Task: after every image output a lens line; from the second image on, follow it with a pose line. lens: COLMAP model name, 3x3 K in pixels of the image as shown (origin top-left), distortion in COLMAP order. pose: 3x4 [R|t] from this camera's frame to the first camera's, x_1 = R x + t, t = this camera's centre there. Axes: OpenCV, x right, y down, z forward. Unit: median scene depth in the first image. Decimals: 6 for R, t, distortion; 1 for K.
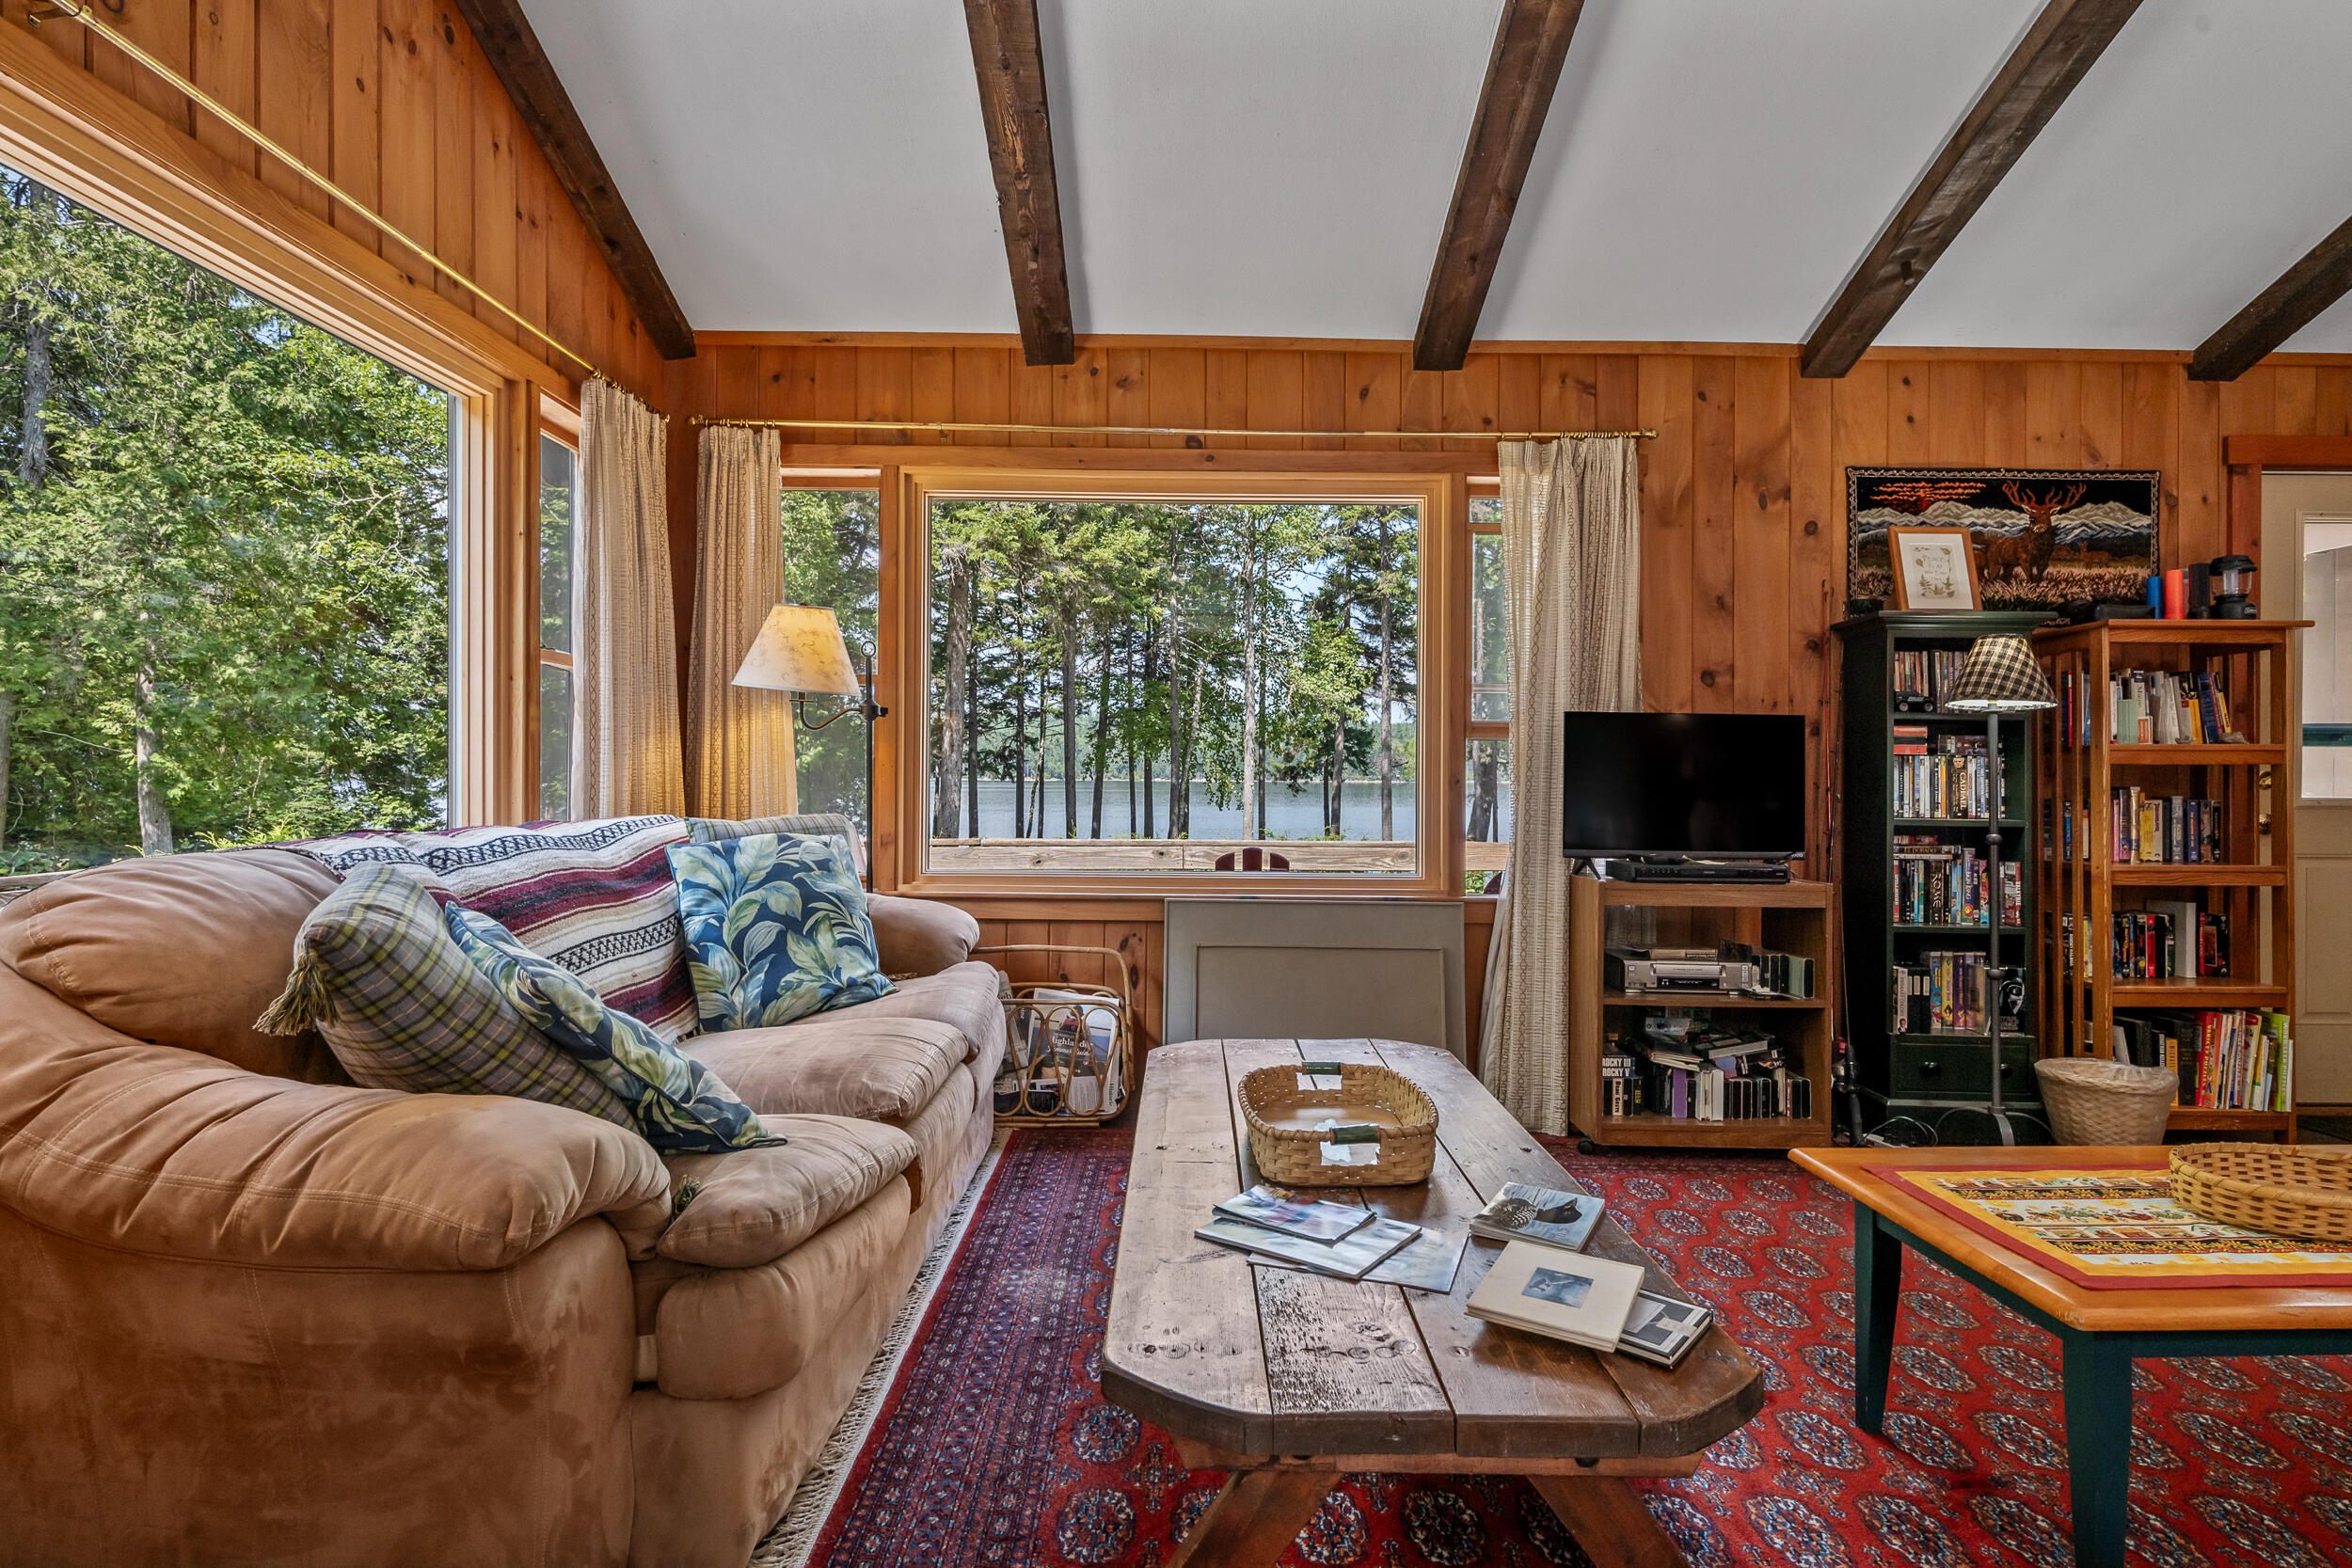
lens RADIAL K [[1151.6, 0, 1176.0], [0, 1151.6, 784.0], [0, 0, 1]] dist [-0.001692, -0.000376]
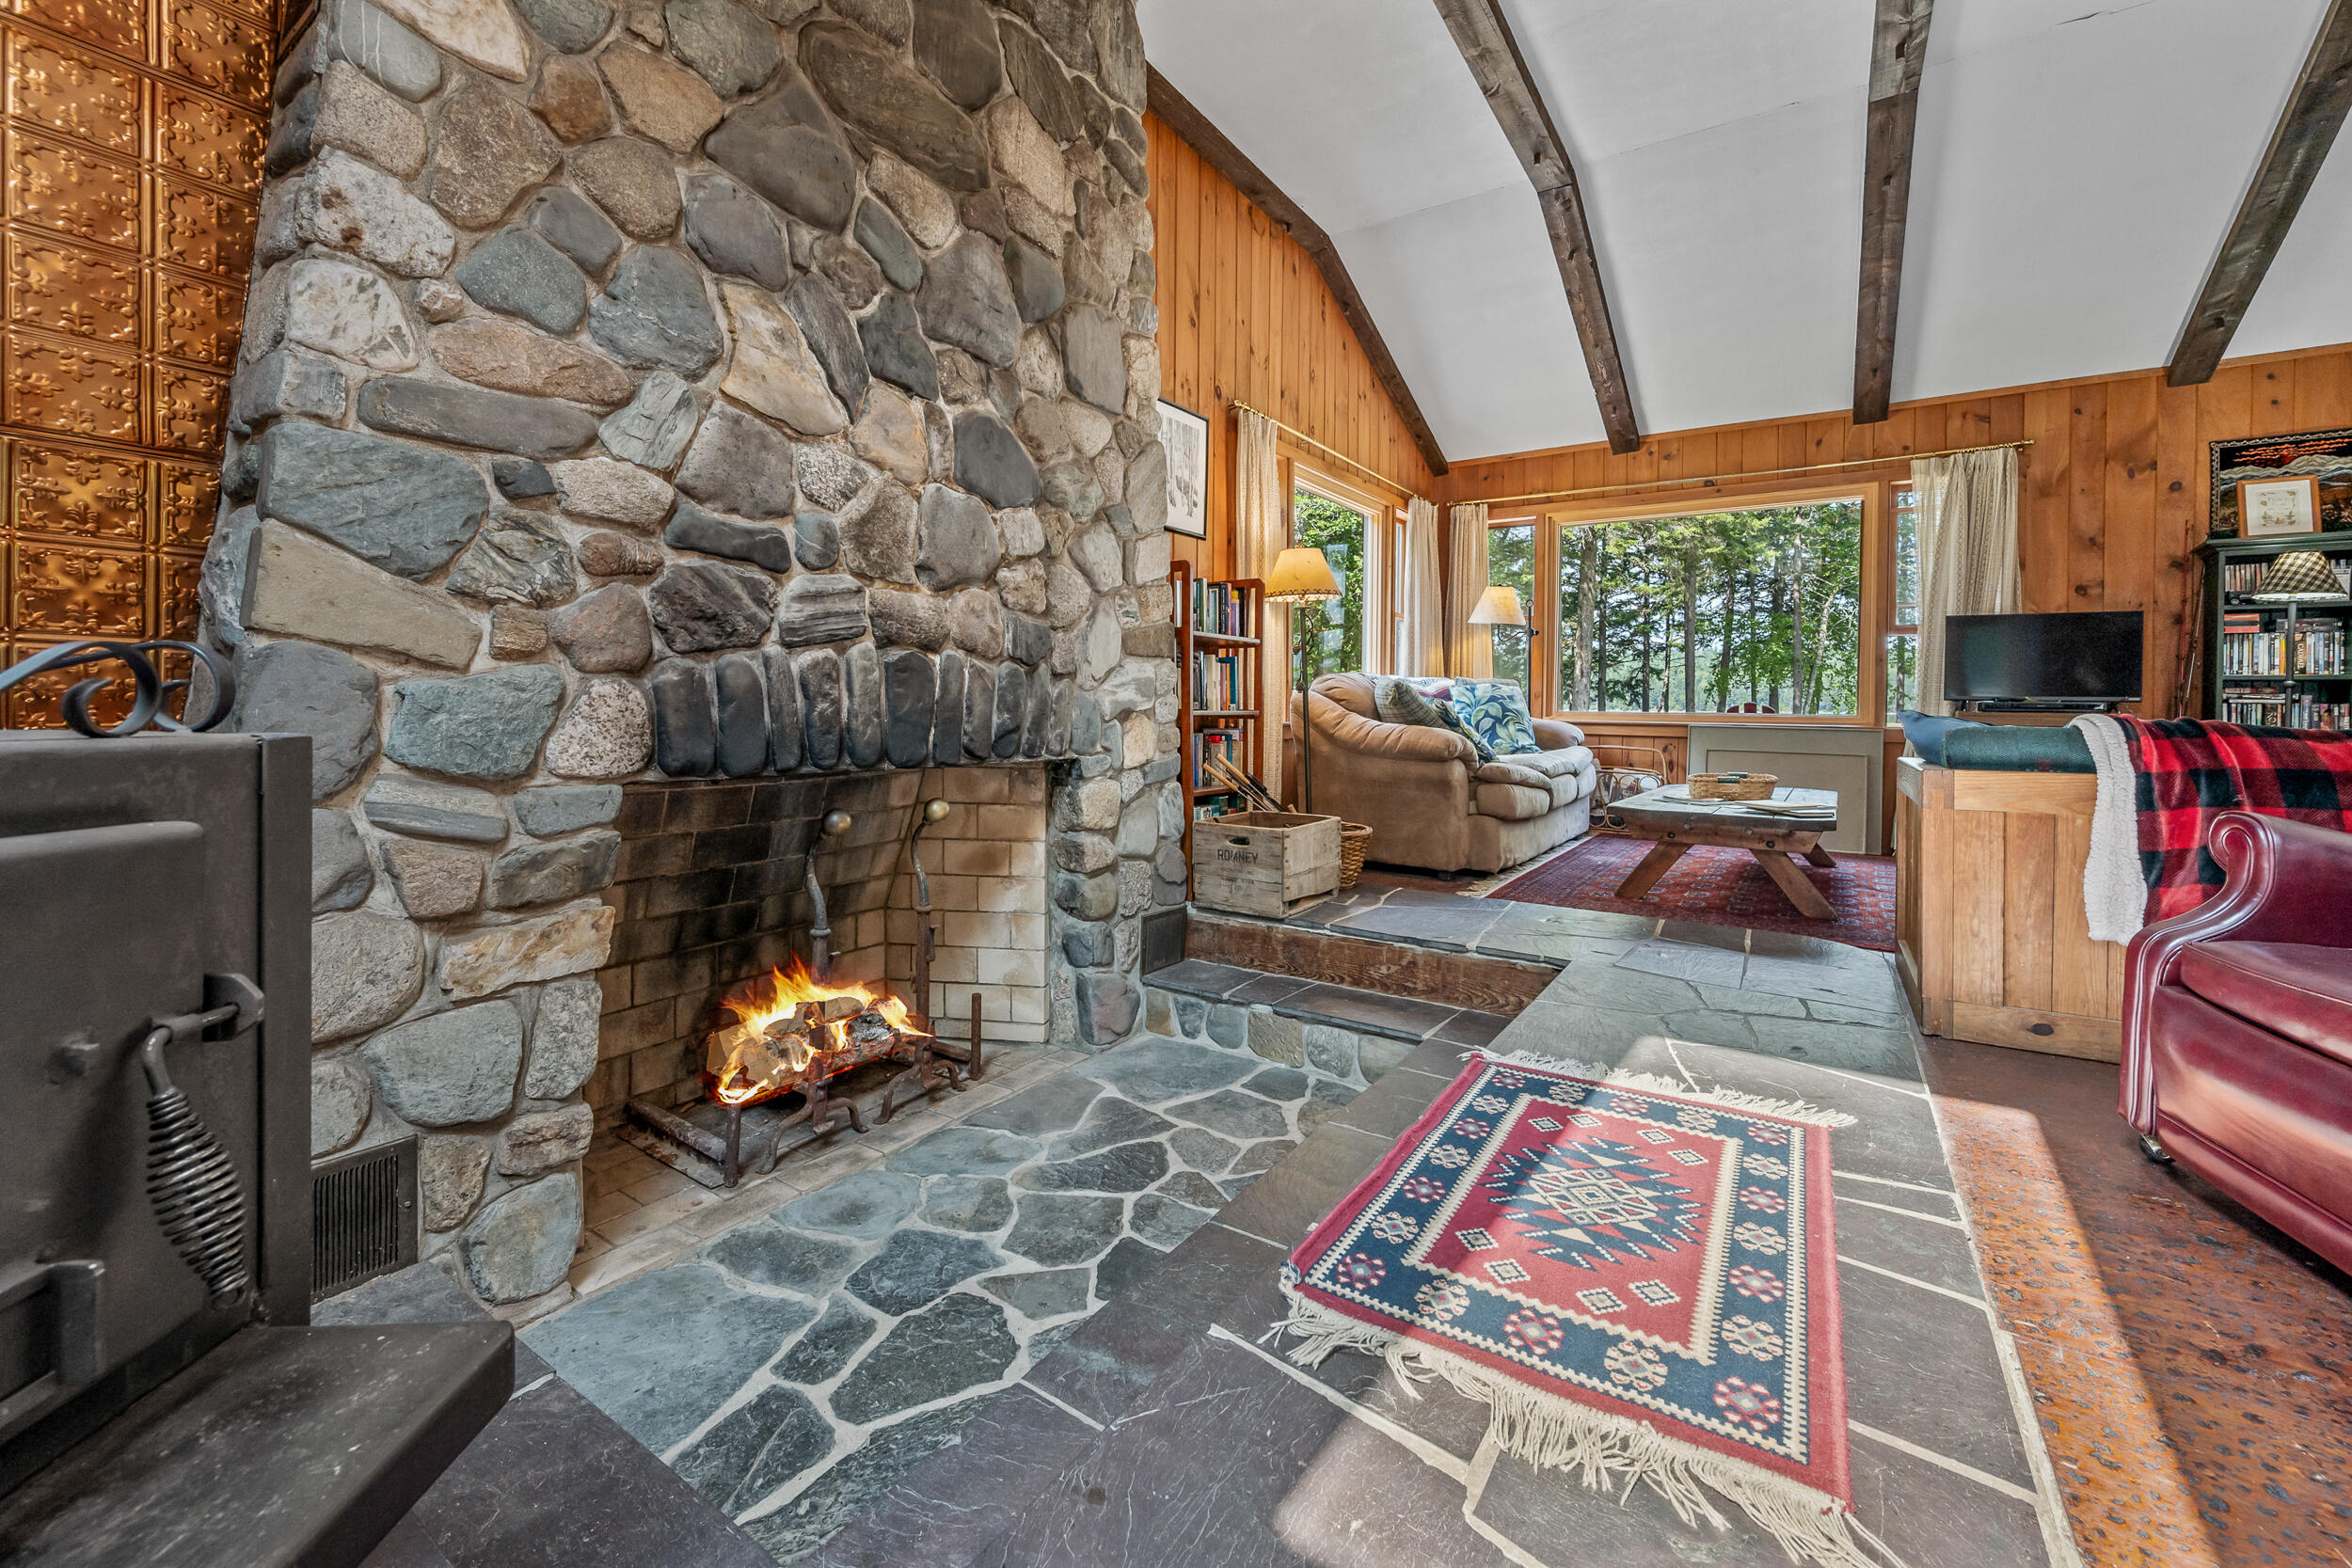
lens RADIAL K [[939.7, 0, 1183.7], [0, 939.7, 714.9], [0, 0, 1]] dist [0.000209, -0.000237]
pose [[0.827521, 0.007954, -0.561378, 0.175097], [-0.007103, 0.999968, 0.003697, 0.084742], [0.561389, 0.000928, 0.827551, -0.773928]]
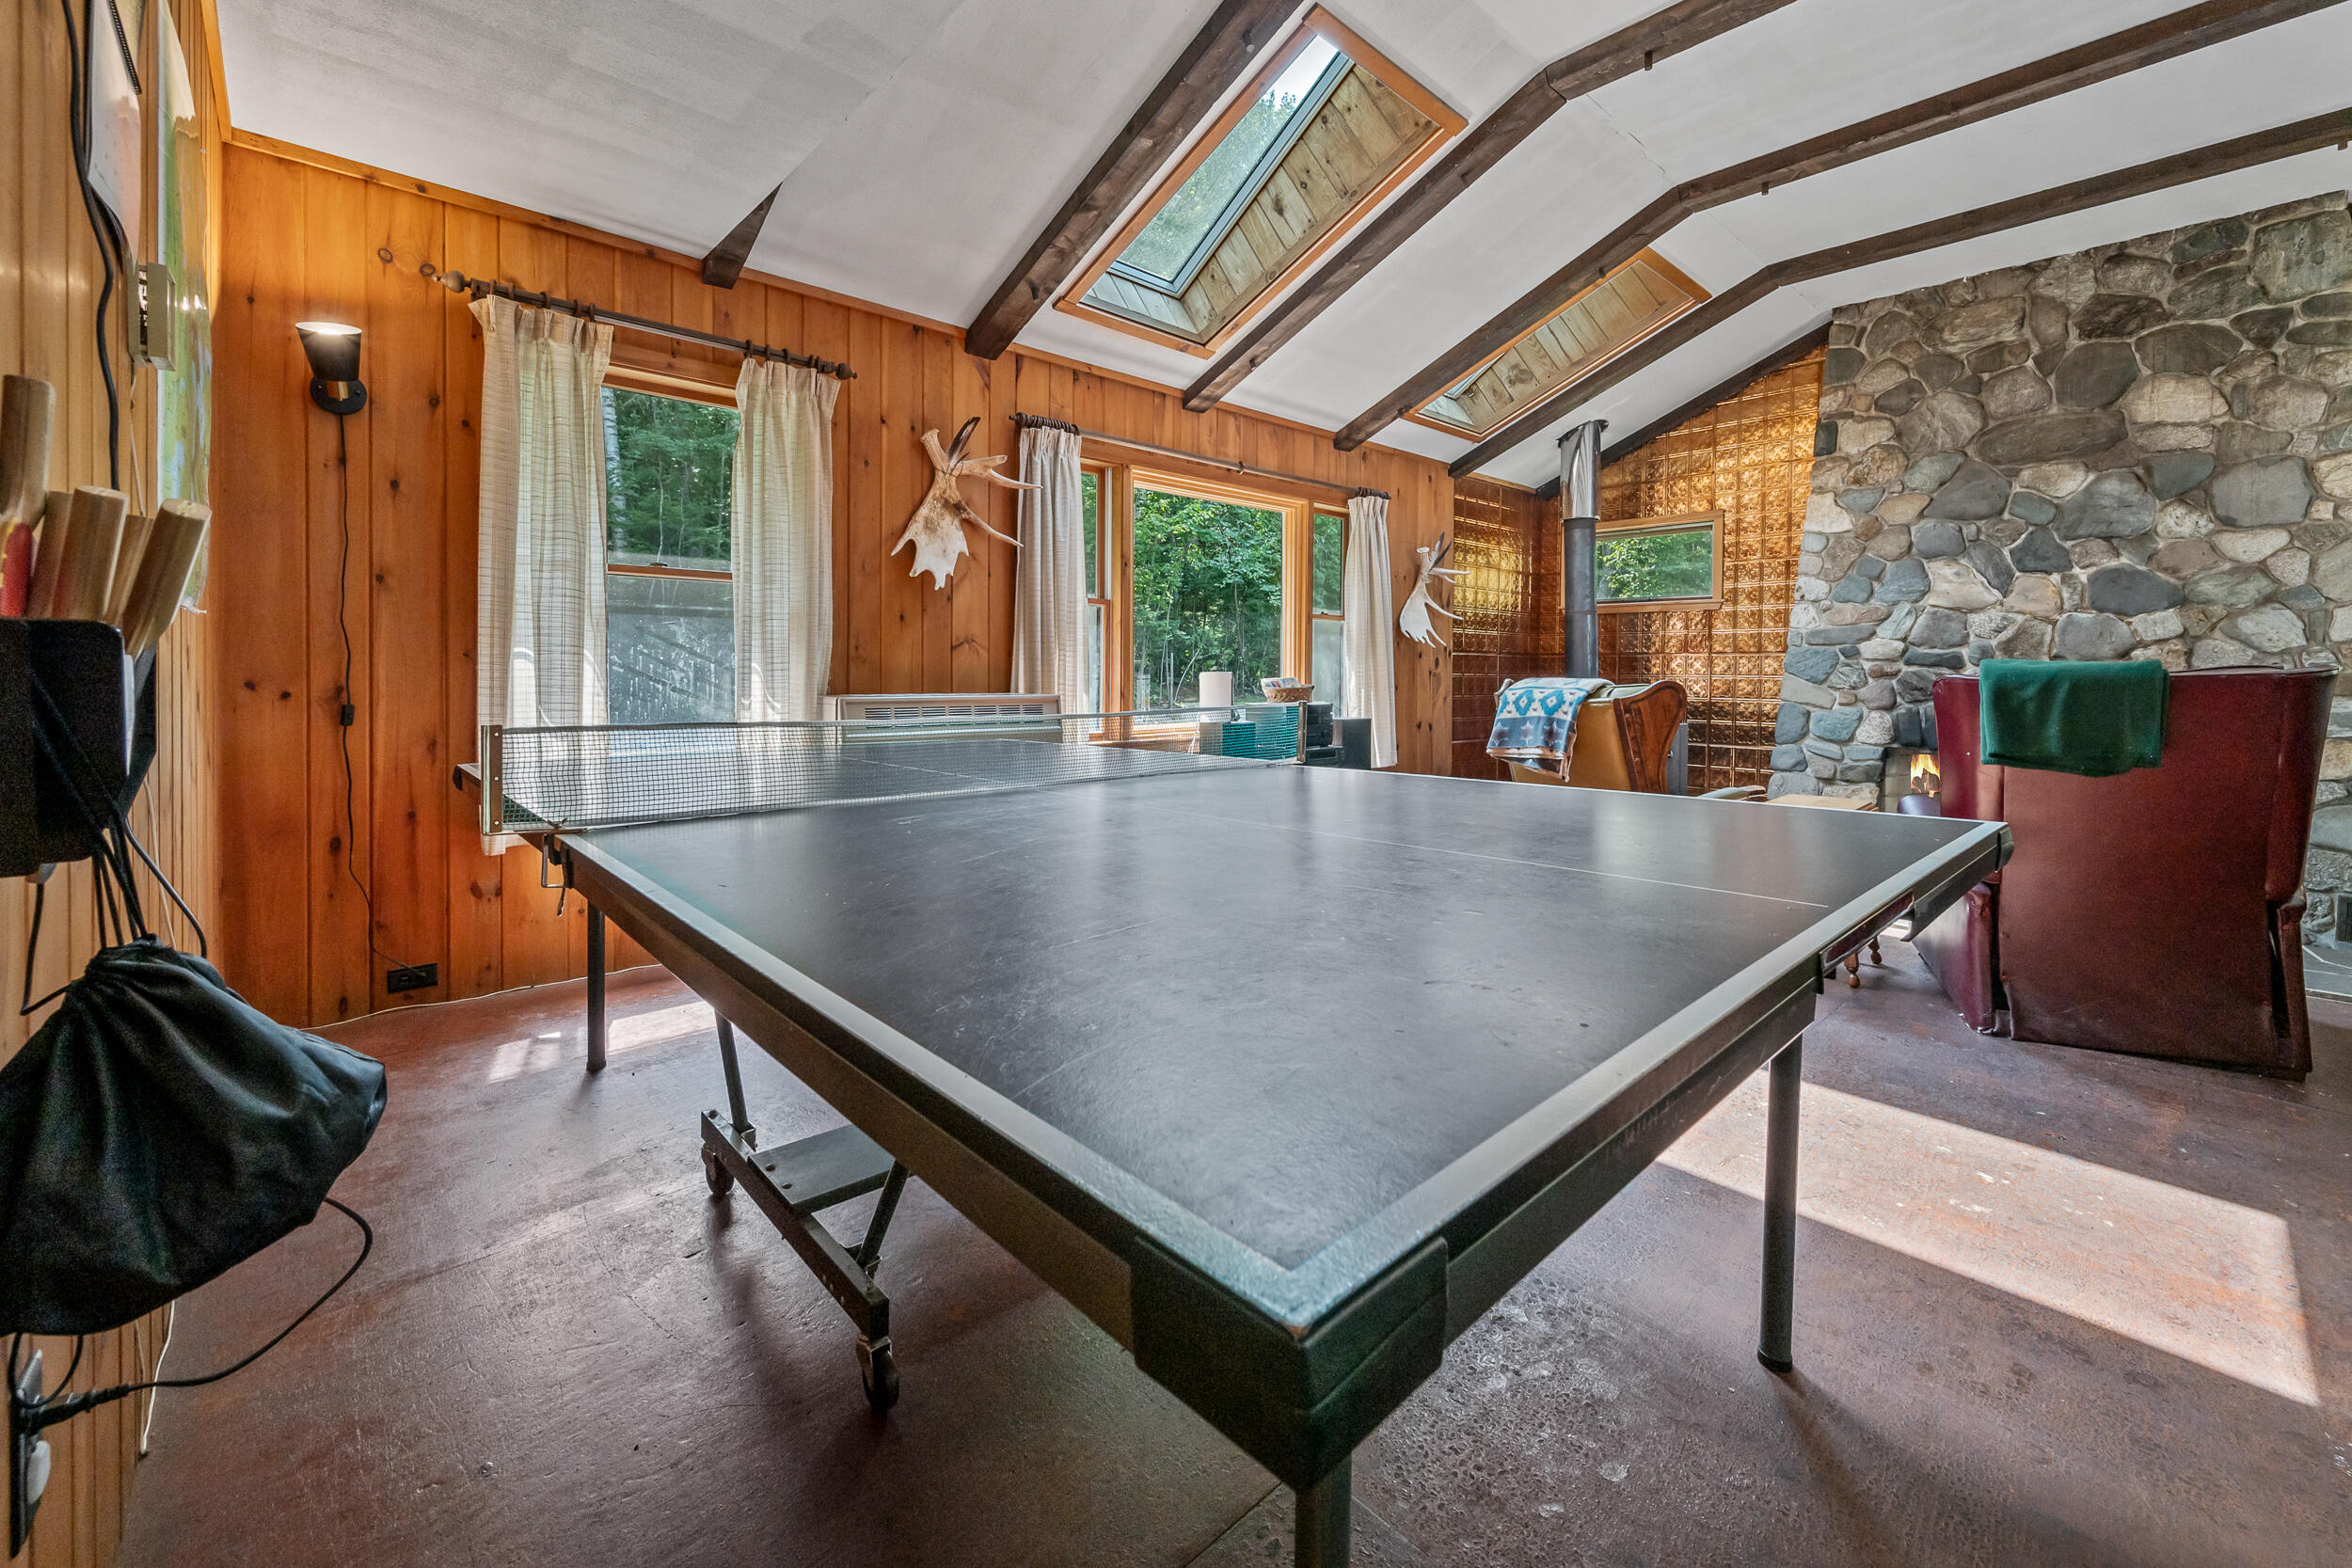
lens RADIAL K [[957.3, 0, 1178.1], [0, 957.3, 686.3], [0, 0, 1]] dist [-0.000300, 0.000501]
pose [[-0.738264, -0.002773, -0.674506, 1.545700], [-0.014033, 0.999838, 0.011249, 0.025957], [0.674366, 0.017770, -0.738184, -0.137983]]
